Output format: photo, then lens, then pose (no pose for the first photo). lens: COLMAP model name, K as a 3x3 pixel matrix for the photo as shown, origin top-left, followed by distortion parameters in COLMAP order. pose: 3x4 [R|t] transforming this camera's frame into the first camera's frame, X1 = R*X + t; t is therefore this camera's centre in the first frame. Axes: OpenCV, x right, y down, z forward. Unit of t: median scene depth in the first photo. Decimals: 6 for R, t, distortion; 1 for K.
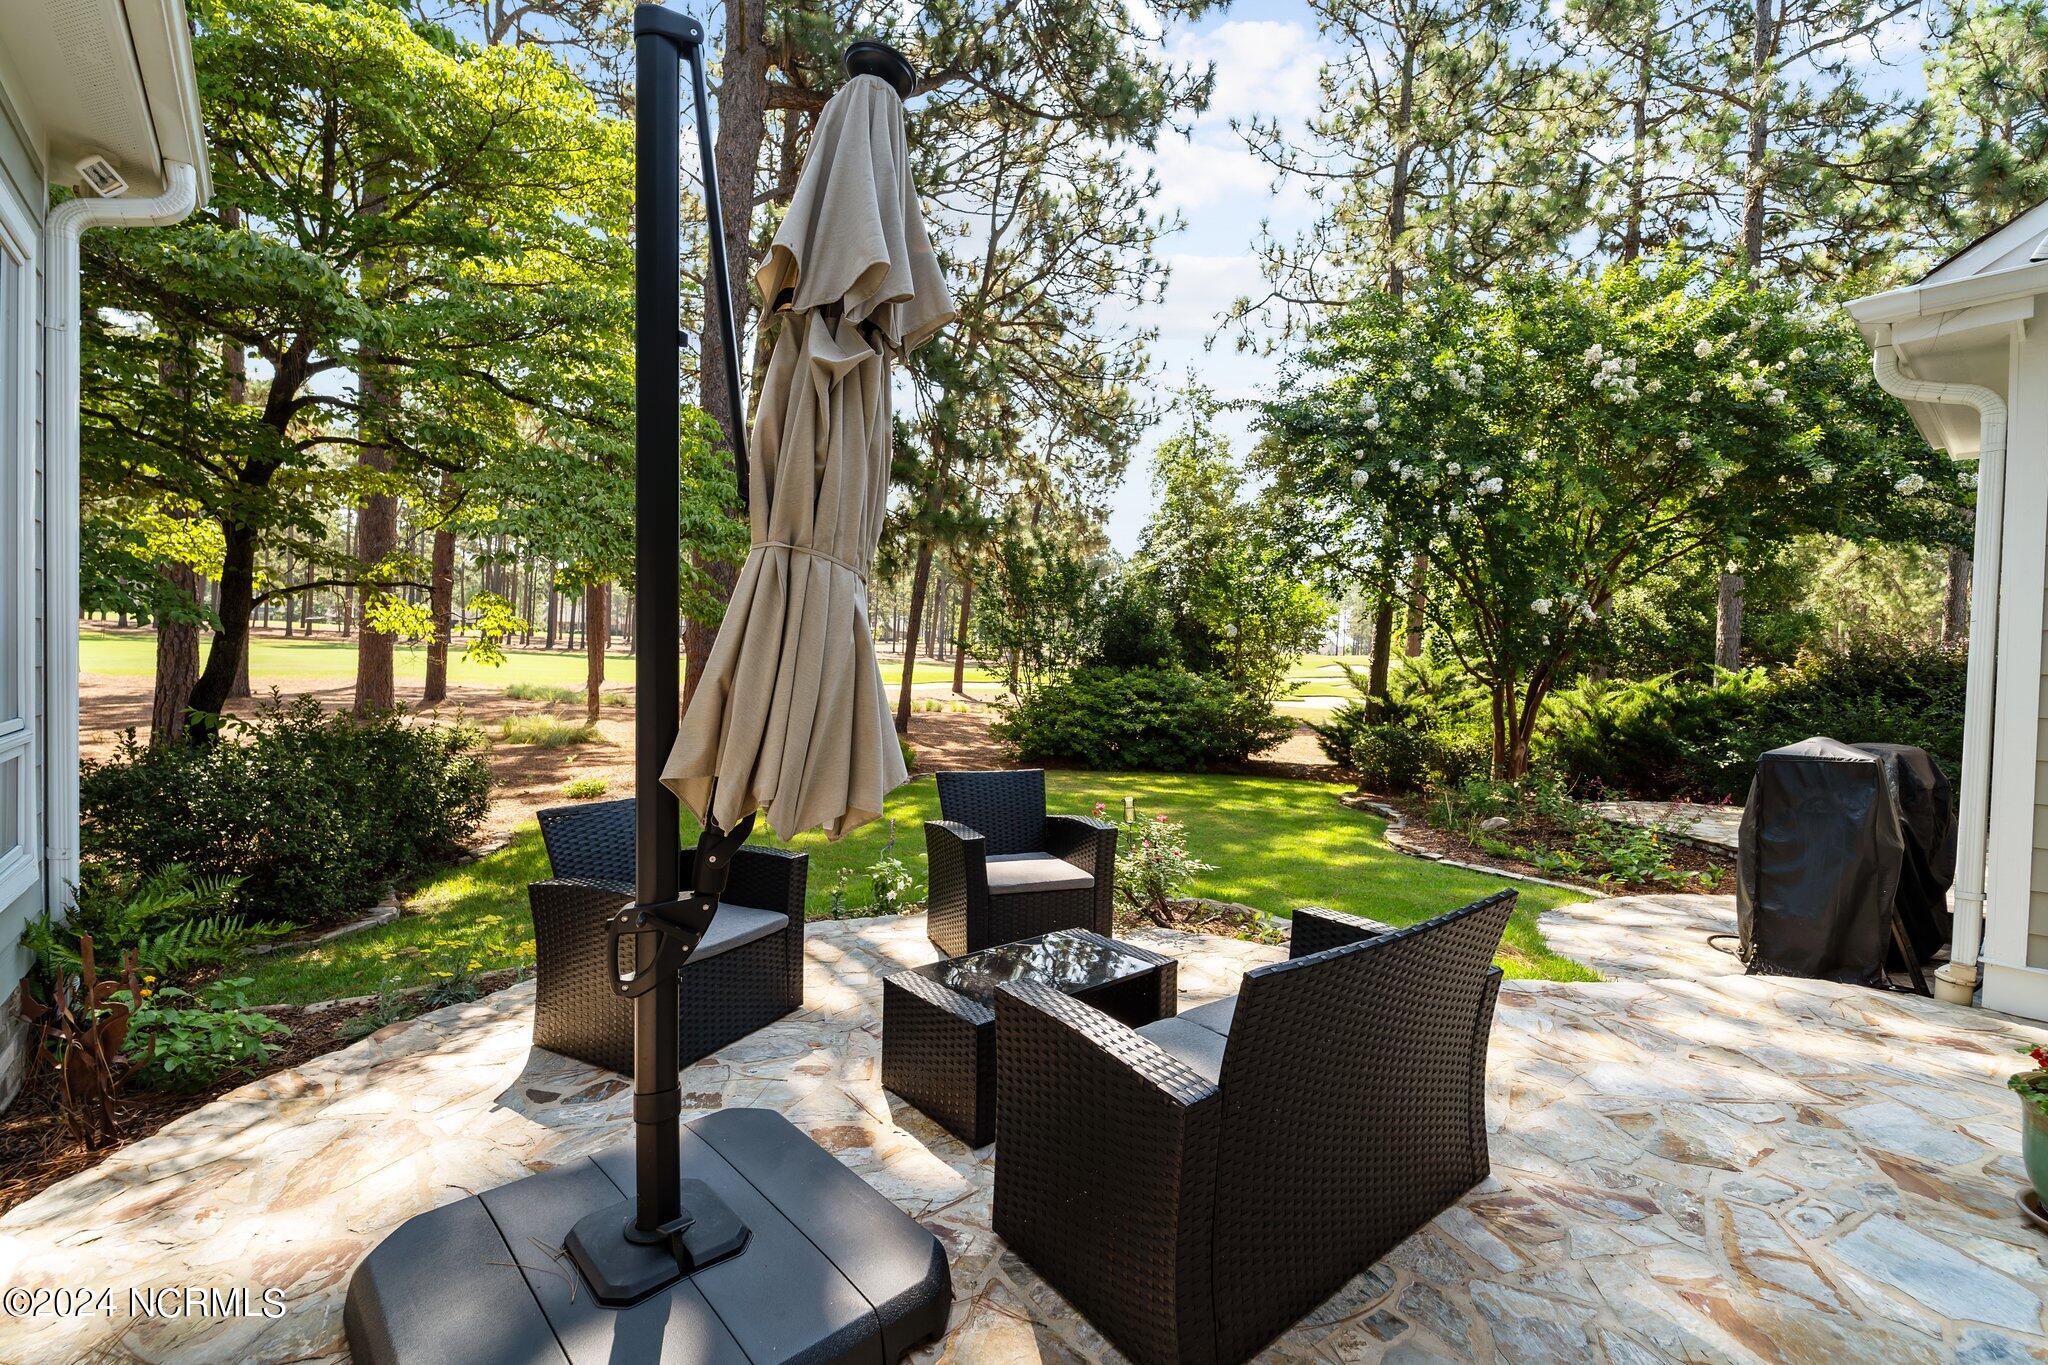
lens RADIAL K [[827.8, 0, 1024.0], [0, 827.8, 682.5], [0, 0, 1]] dist [-0.000564, -0.000044]
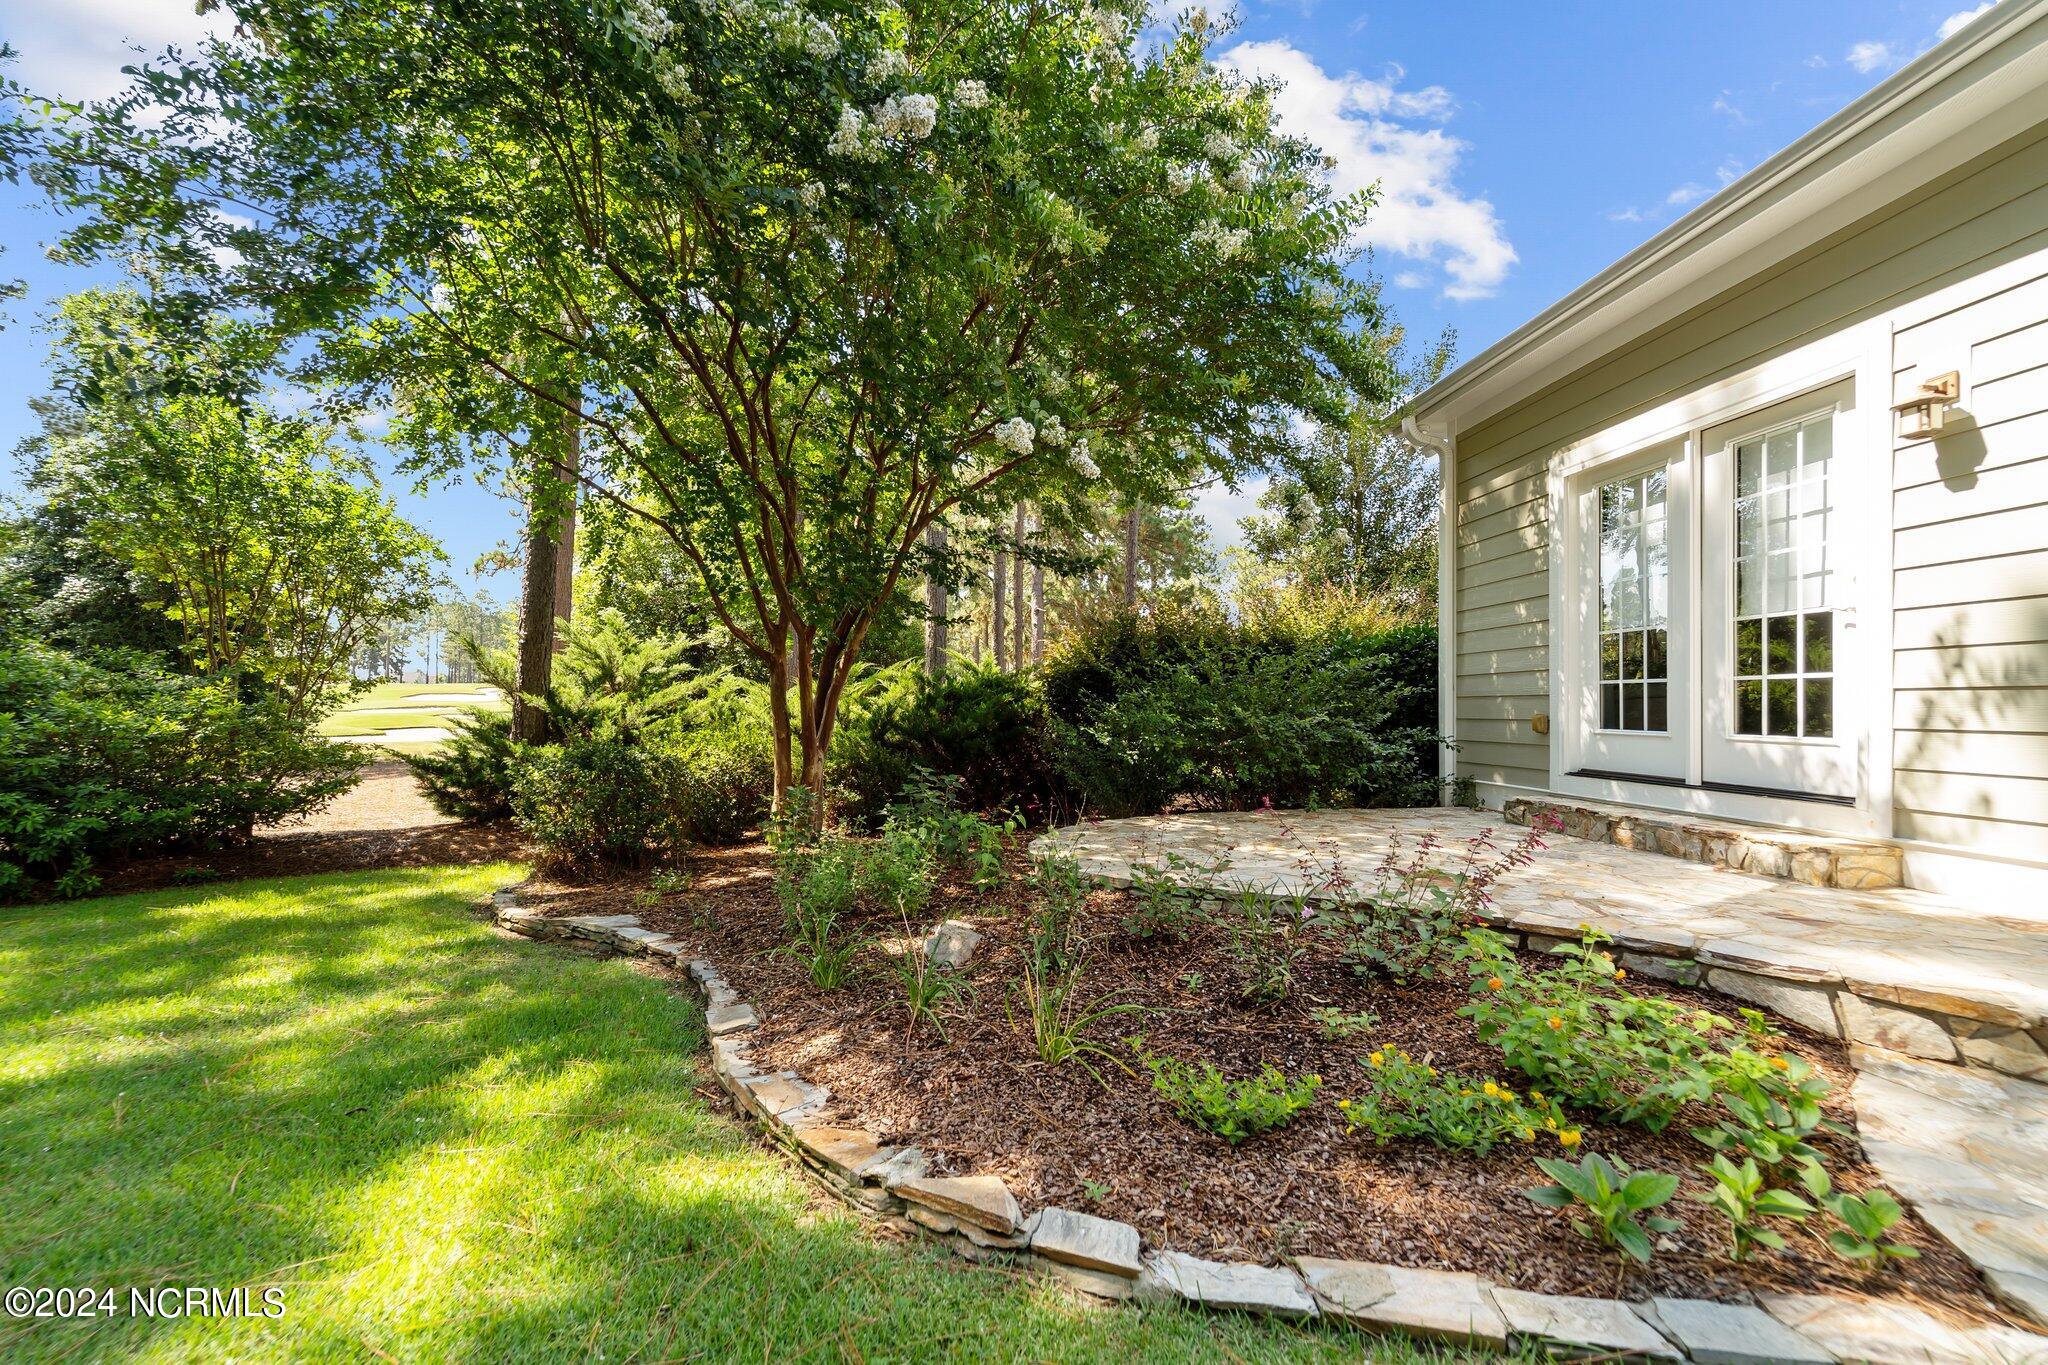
lens RADIAL K [[853.5, 0, 1033.1], [0, 853.5, 708.1], [0, 0, 1]] dist [0.000632, -0.000207]
pose [[0.570488, -0.024727, 0.820933, 0.135092], [0.033753, 0.999408, 0.006647, 0.032402], [-0.820612, 0.023917, 0.570985, 0.372221]]
